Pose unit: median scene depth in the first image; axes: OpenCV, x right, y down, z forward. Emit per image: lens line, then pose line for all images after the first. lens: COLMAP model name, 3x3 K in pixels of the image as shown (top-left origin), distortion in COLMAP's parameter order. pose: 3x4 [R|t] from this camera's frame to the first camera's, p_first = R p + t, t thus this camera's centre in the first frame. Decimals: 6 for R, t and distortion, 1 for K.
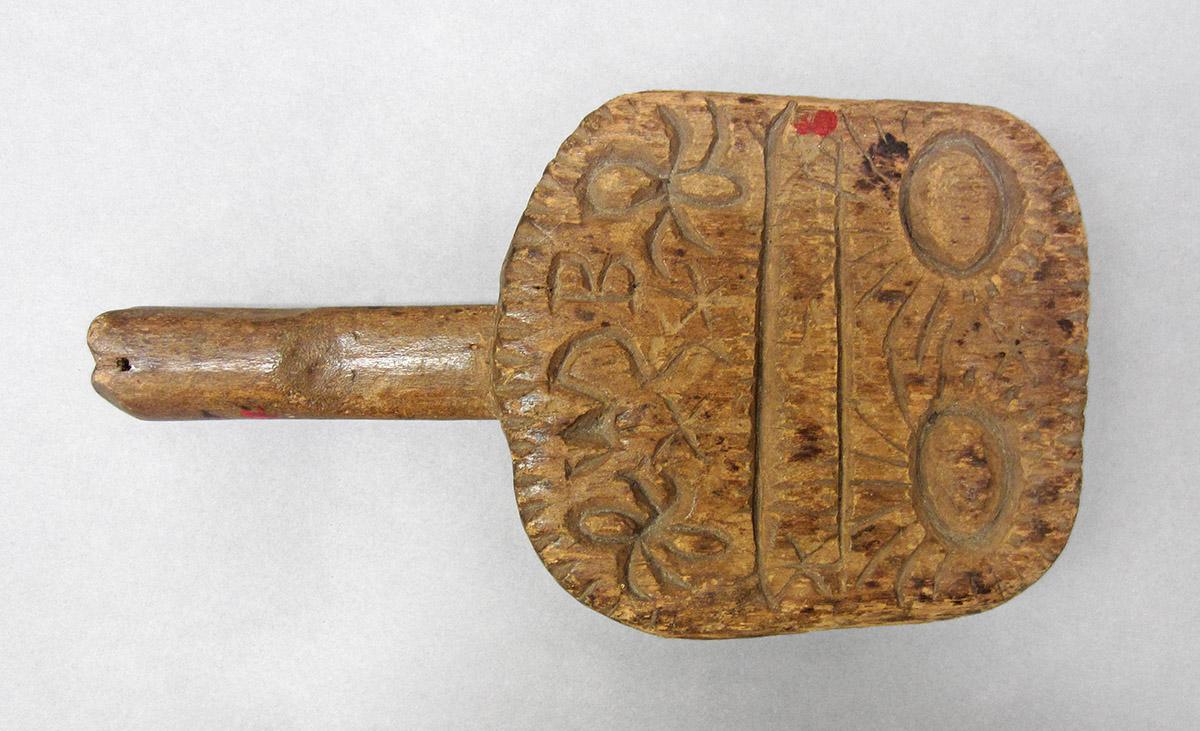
lens RADIAL K [[900.6, 0, 600.8], [0, 900.6, 377.9], [0, 0, 1]] dist [-0.001025, -0.001787]
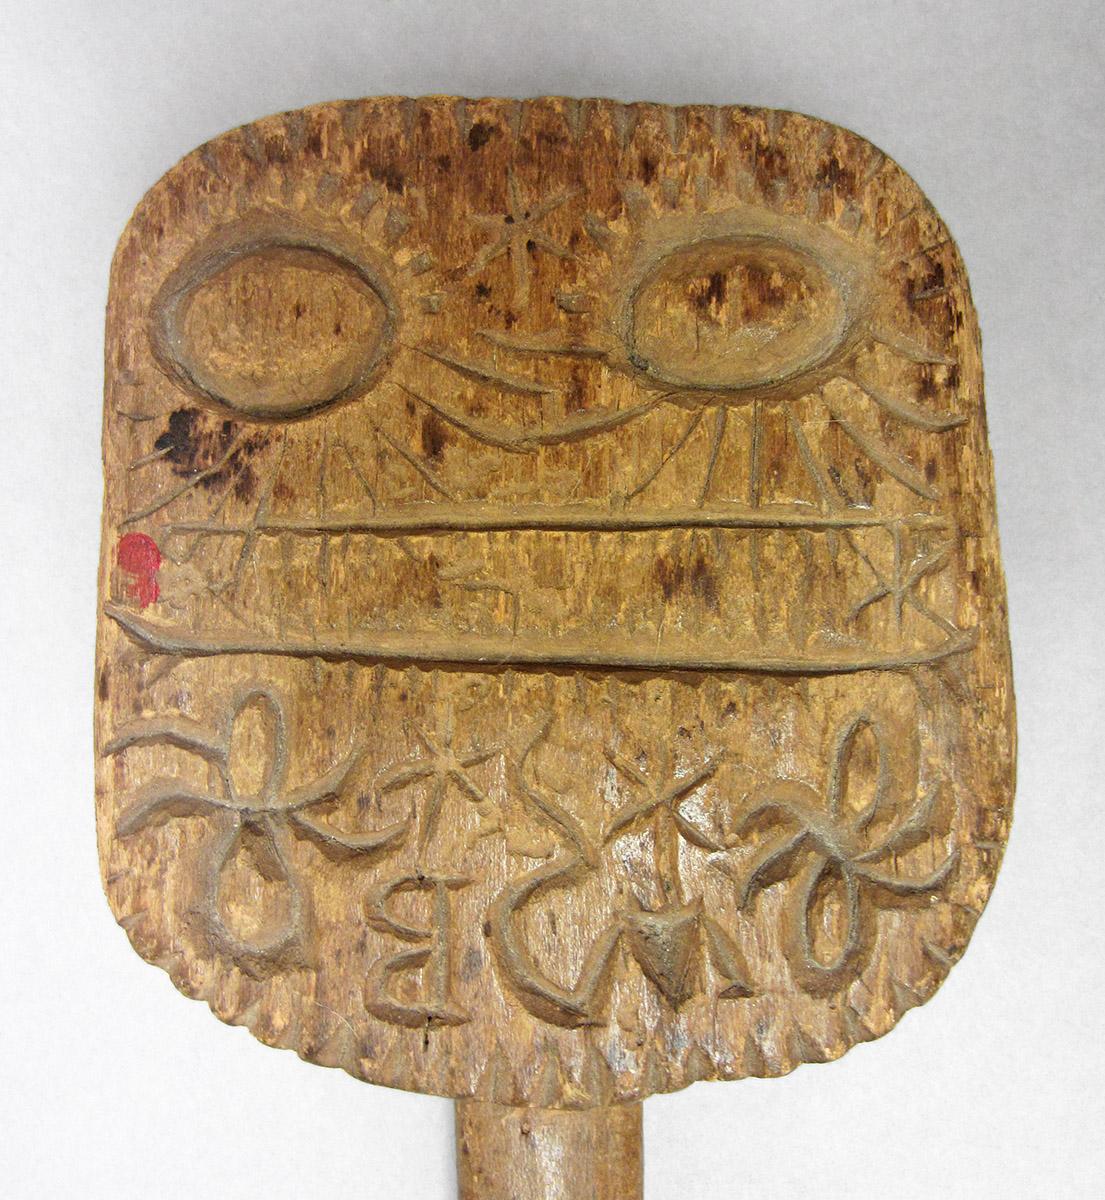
lens RADIAL K [[886.5, 0, 541.3], [0, 886.5, 601.7], [0, 0, 1]] dist [-0.009704, 0.000785]
pose [[-0.010473, -0.999721, -0.021182, 0.229191], [0.999940, -0.010539, 0.003008, -0.023383], [-0.003230, -0.021149, 0.999771, 0.425485]]
